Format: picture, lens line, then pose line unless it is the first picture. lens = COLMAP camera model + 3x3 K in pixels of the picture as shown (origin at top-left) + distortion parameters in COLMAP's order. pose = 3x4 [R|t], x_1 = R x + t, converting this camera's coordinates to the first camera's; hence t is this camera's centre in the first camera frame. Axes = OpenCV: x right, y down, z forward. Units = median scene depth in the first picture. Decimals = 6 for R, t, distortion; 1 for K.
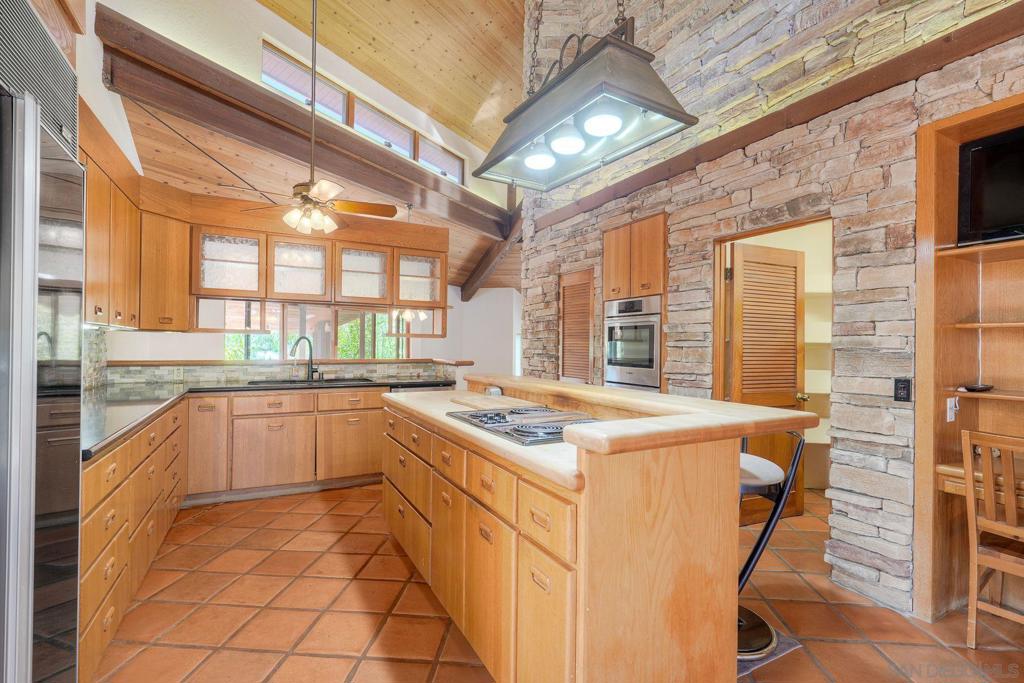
lens RADIAL K [[471.4, 0, 512.0], [0, 471.4, 341.5], [0, 0, 1]] dist [0.000286, 0.000943]
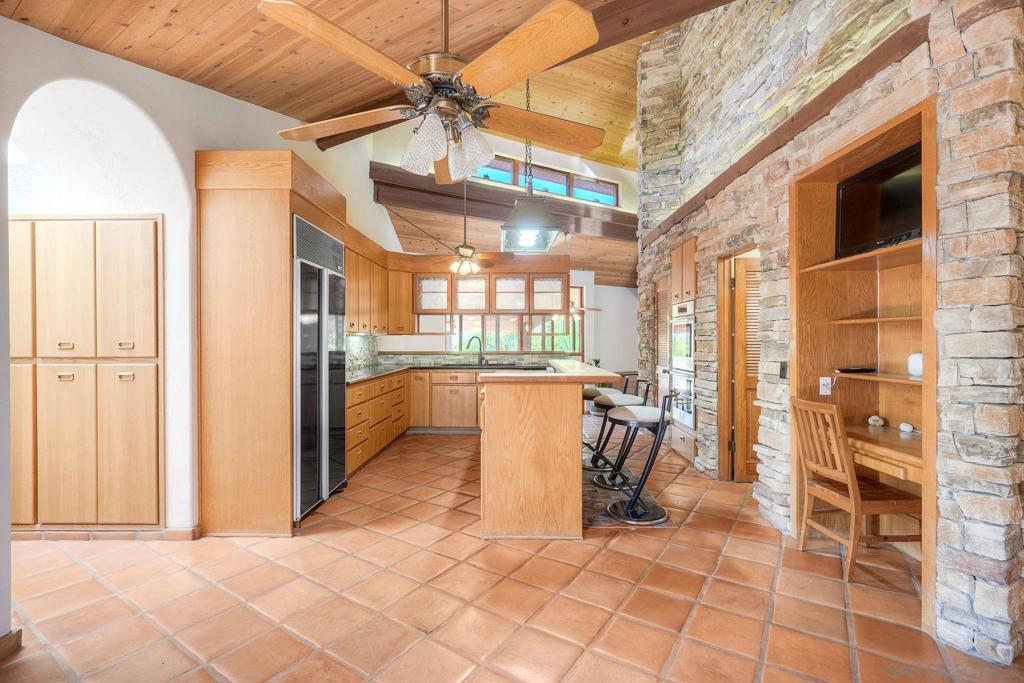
lens RADIAL K [[471.4, 0, 512.0], [0, 471.4, 341.5], [0, 0, 1]] dist [0.000286, 0.000943]
pose [[0.876378, -0.009201, -0.481537, 0.466244], [0.012984, 0.999905, 0.004524, 0.001204], [0.481449, -0.010217, 0.876414, -0.342940]]
